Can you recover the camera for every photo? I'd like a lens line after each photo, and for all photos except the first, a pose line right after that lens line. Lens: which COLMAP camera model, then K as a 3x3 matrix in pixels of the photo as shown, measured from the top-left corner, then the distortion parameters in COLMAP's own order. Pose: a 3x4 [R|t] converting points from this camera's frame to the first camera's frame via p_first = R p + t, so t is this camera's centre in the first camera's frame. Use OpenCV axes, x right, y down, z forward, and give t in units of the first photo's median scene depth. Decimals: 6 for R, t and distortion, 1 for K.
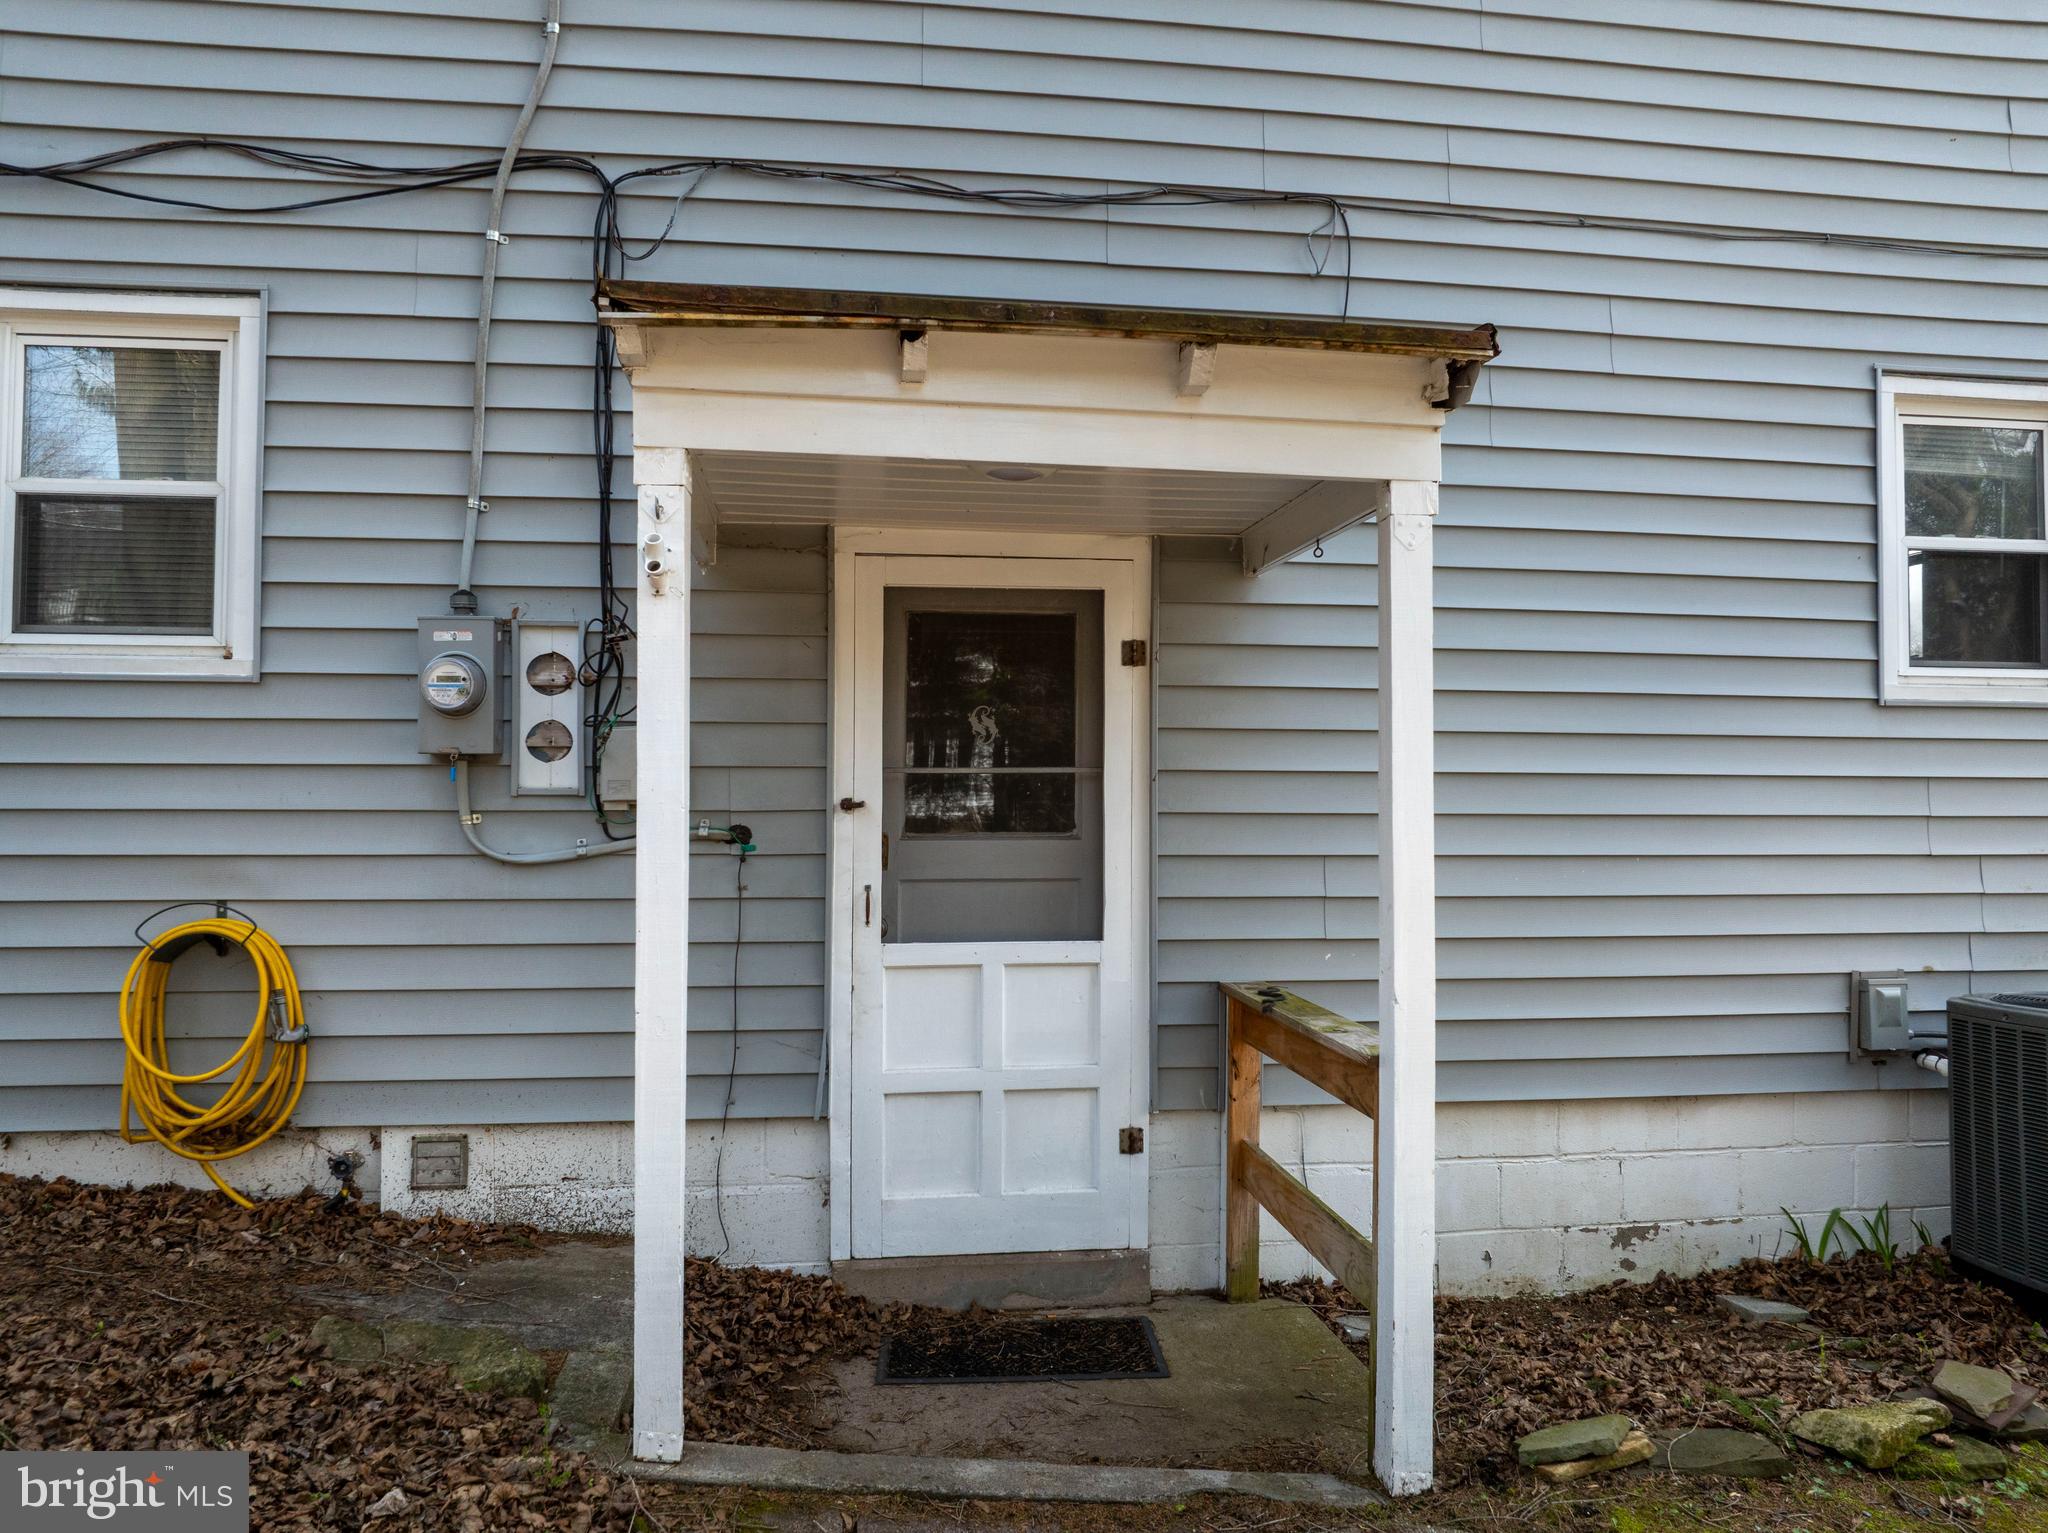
lens RADIAL K [[1441.8, 0, 1024.0], [0, 1441.8, 766.5], [0, 0, 1]] dist [-0.073598, 0.057798]
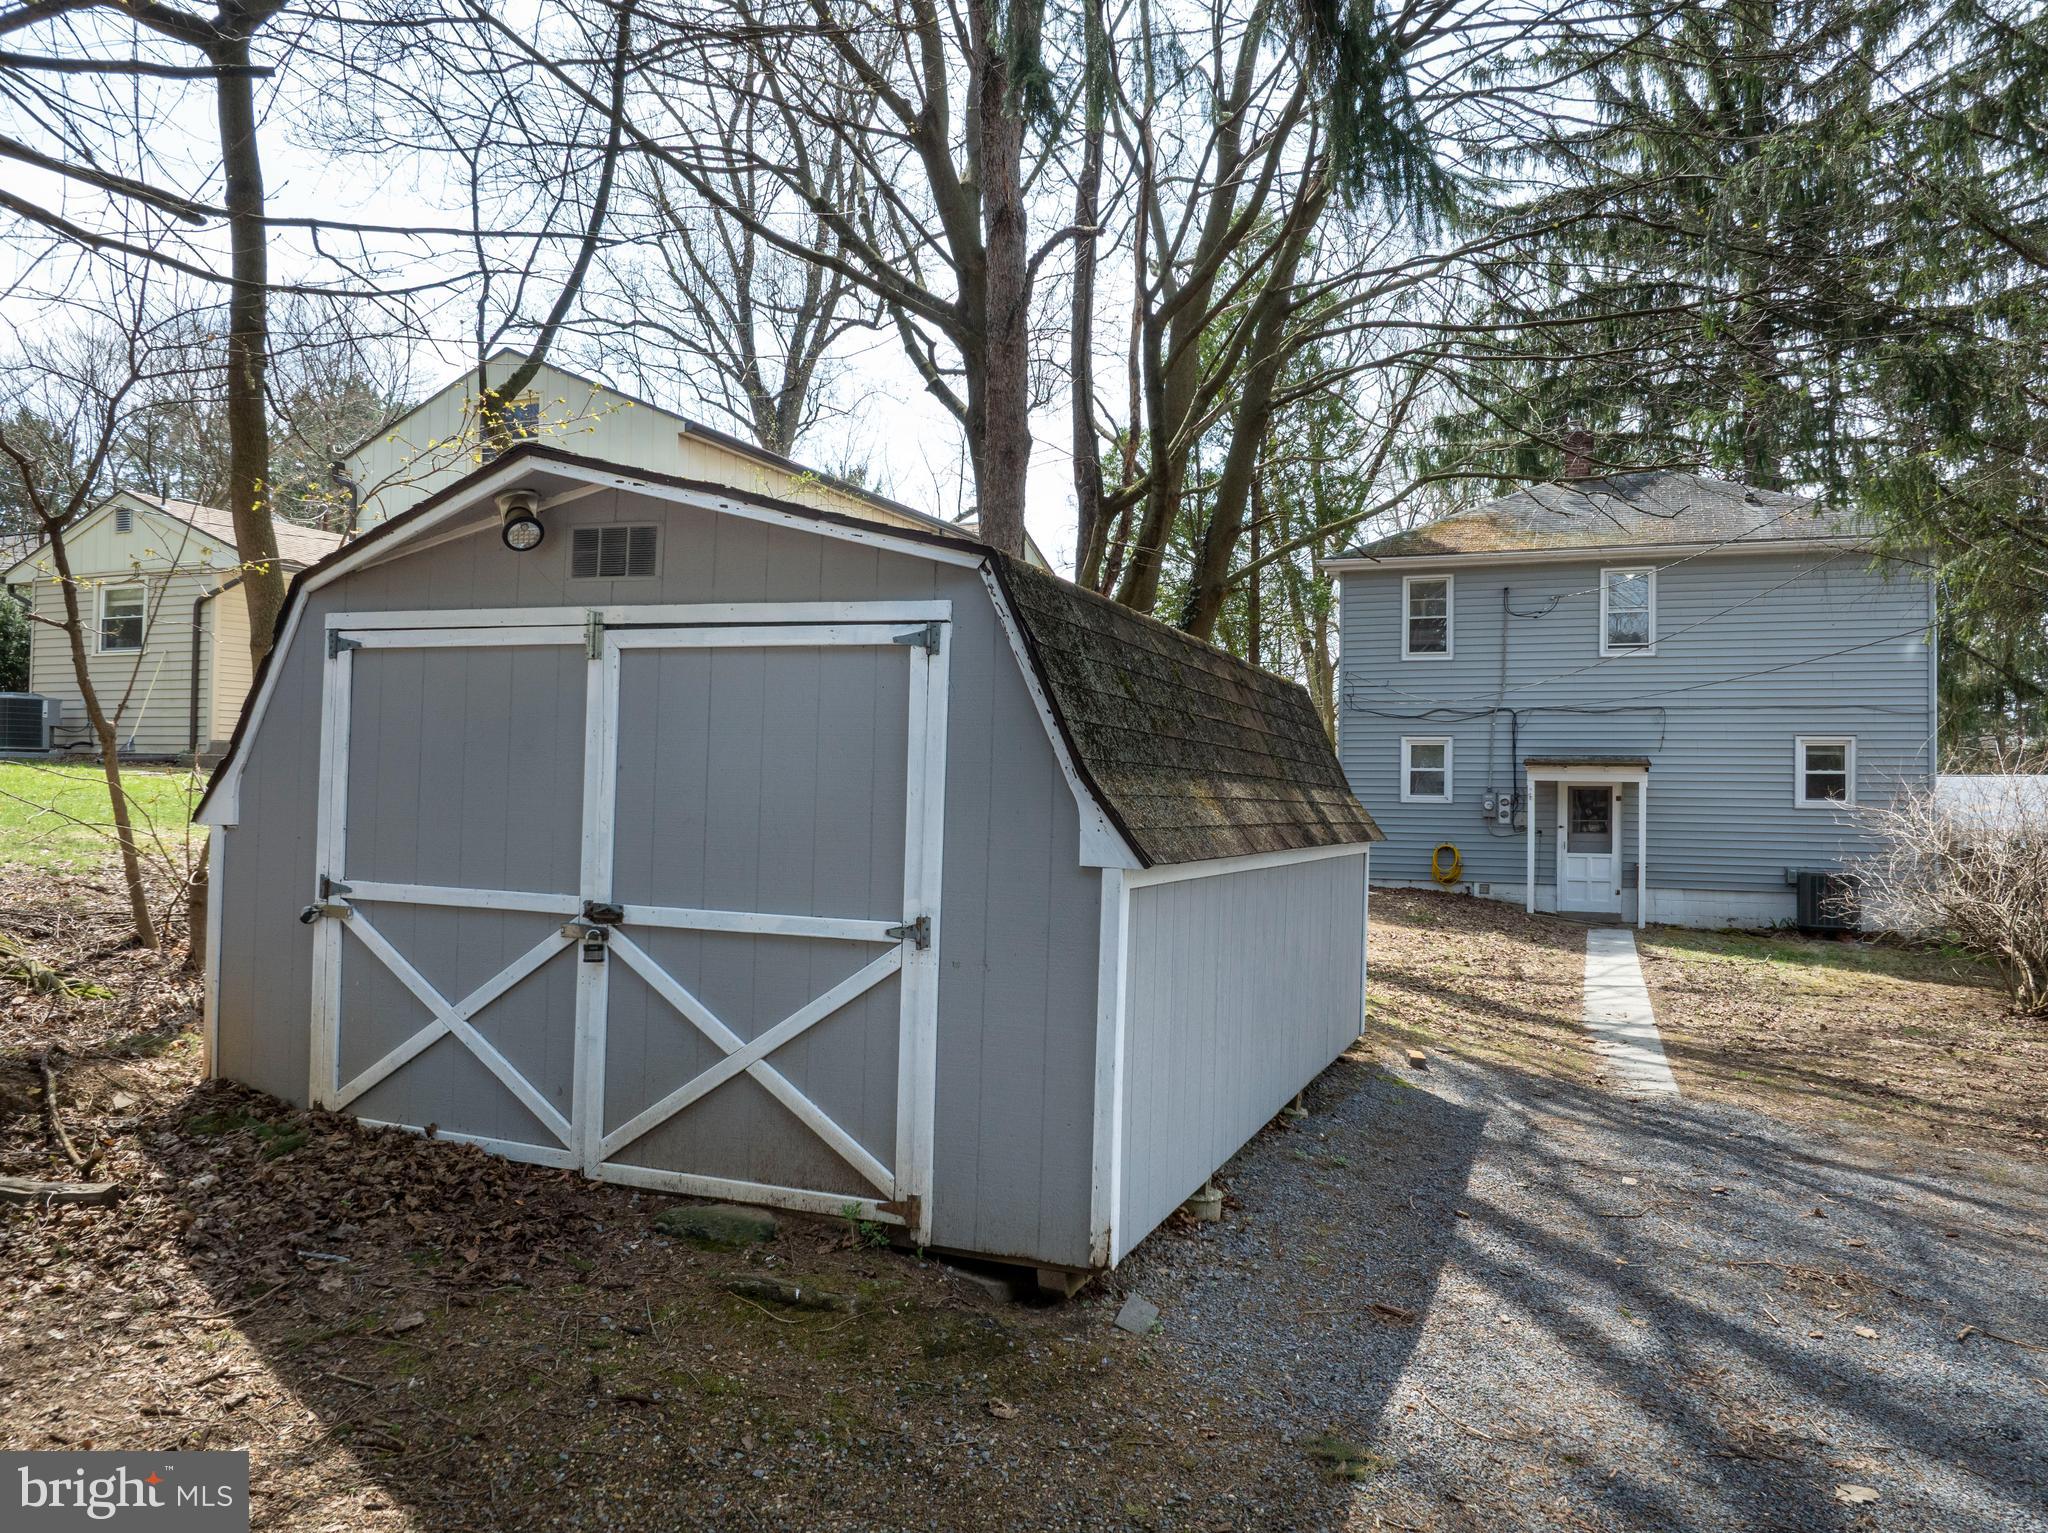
lens RADIAL K [[1438.7, 0, 1024.0], [0, 1438.7, 766.5], [0, 0, 1]] dist [-0.030722, -0.001557]
pose [[0.868141, -0.002671, -0.496311, 0.829763], [-0.003640, 0.999924, -0.011749, -0.134561], [0.496305, 0.012007, 0.868065, -4.856475]]
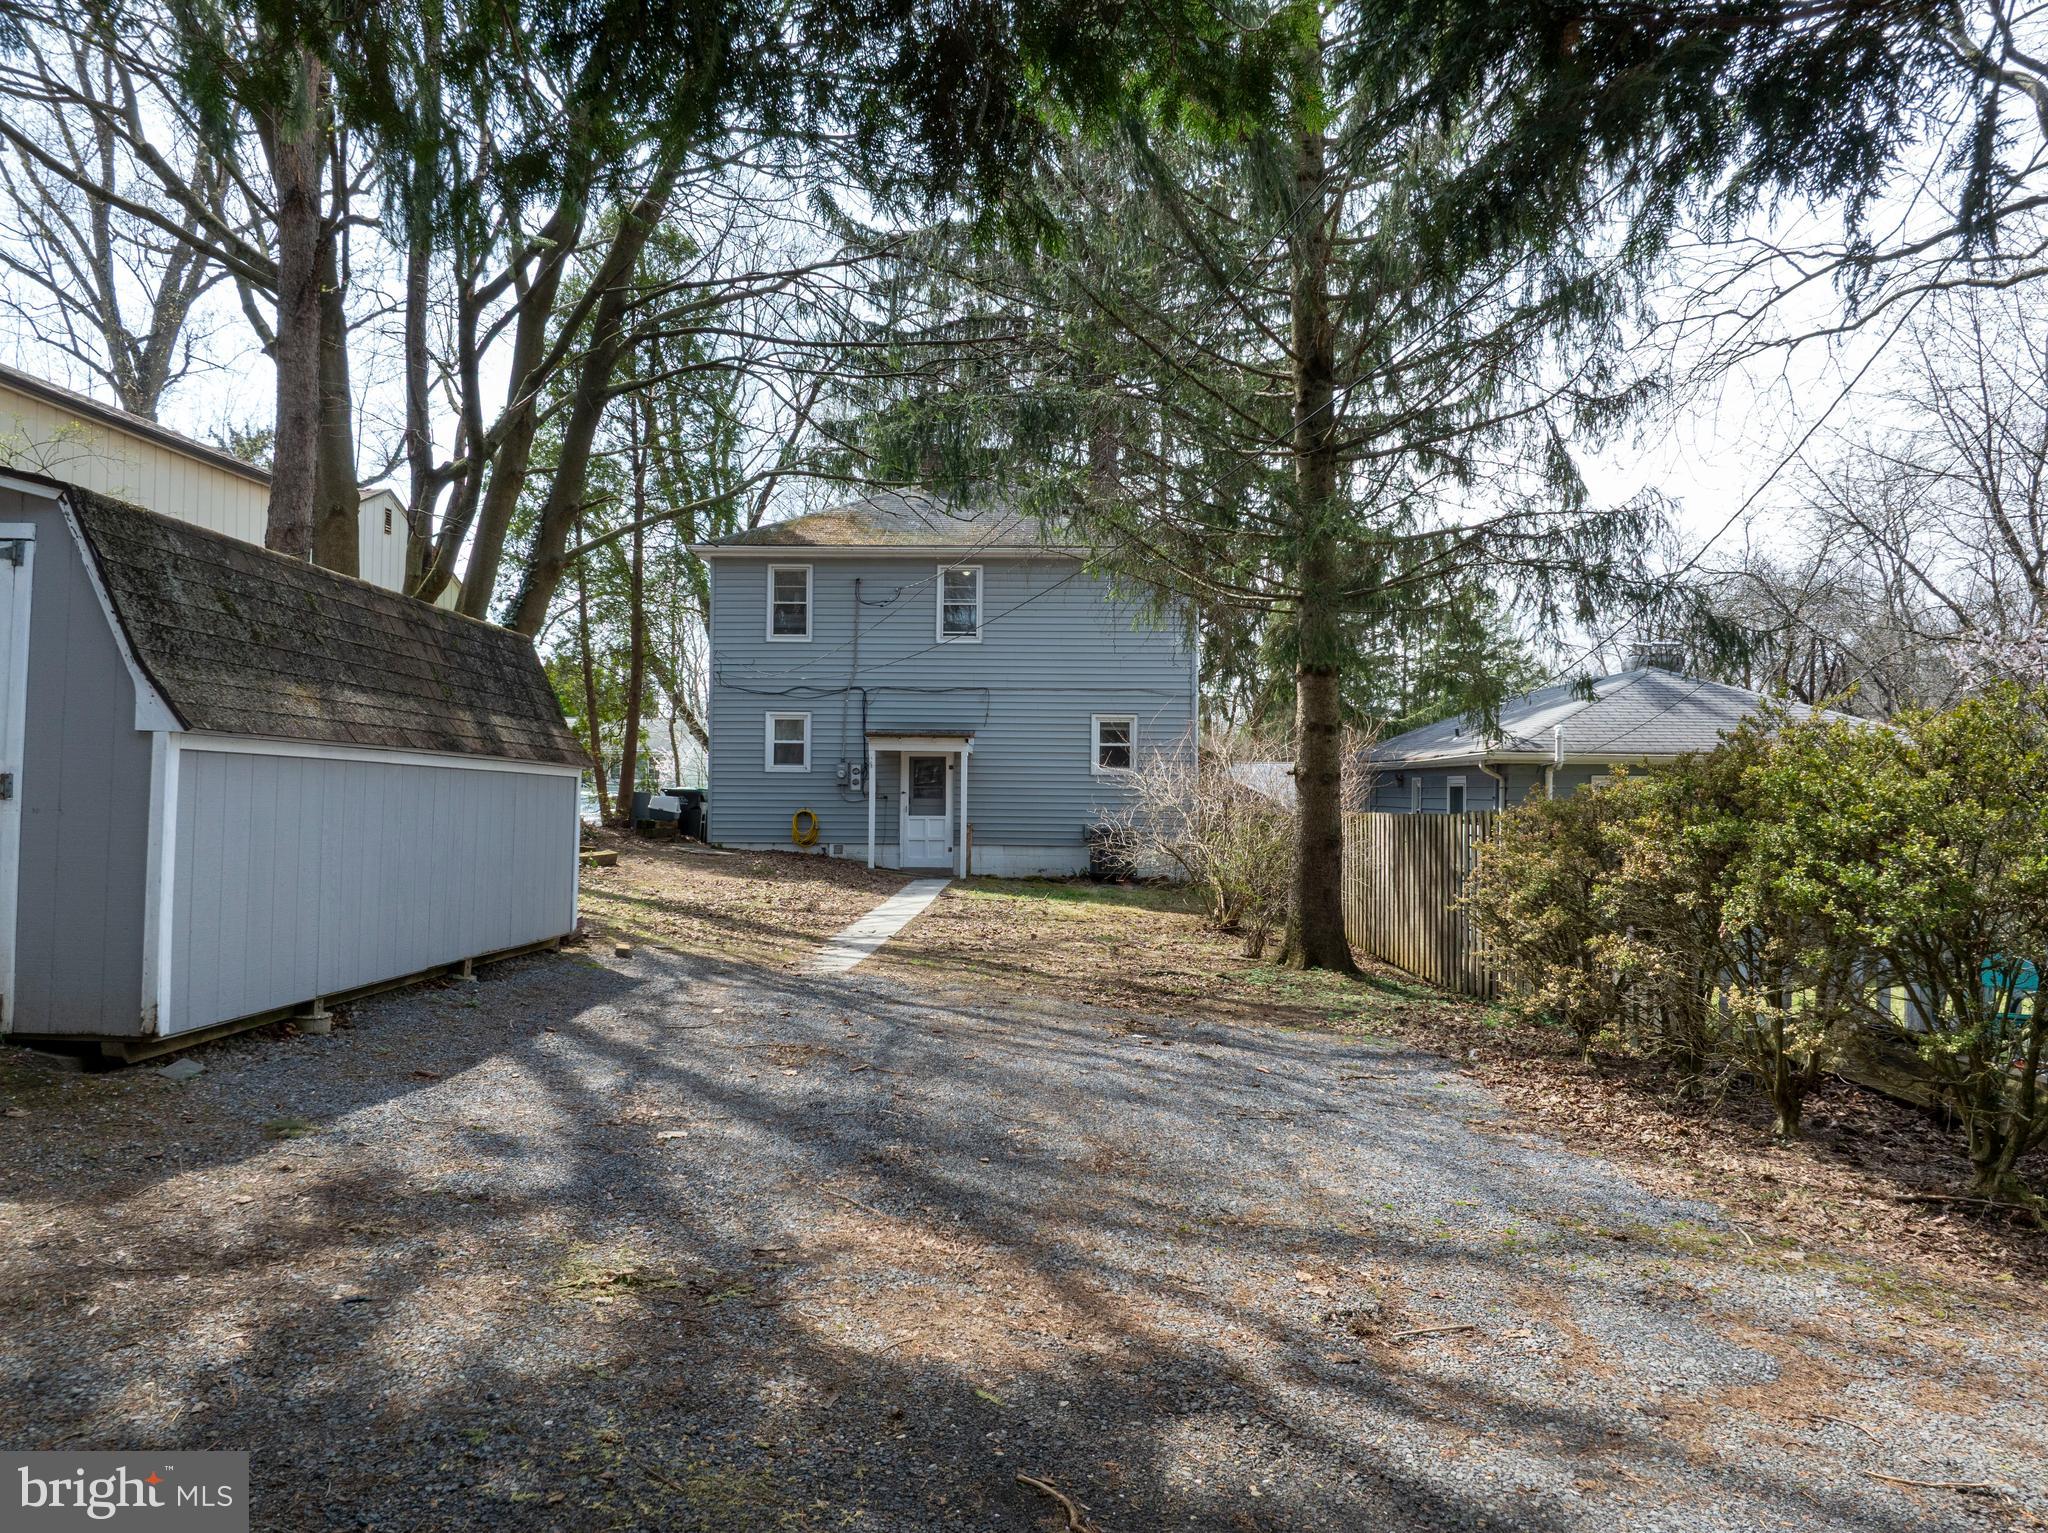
lens RADIAL K [[1438.7, 0, 1024.0], [0, 1438.7, 766.5], [0, 0, 1]] dist [-0.030722, -0.001557]
pose [[0.987638, 0.000497, -0.156752, 1.388888], [-0.001977, 0.999955, -0.009283, -0.029915], [0.156741, 0.009478, 0.987594, -5.127263]]
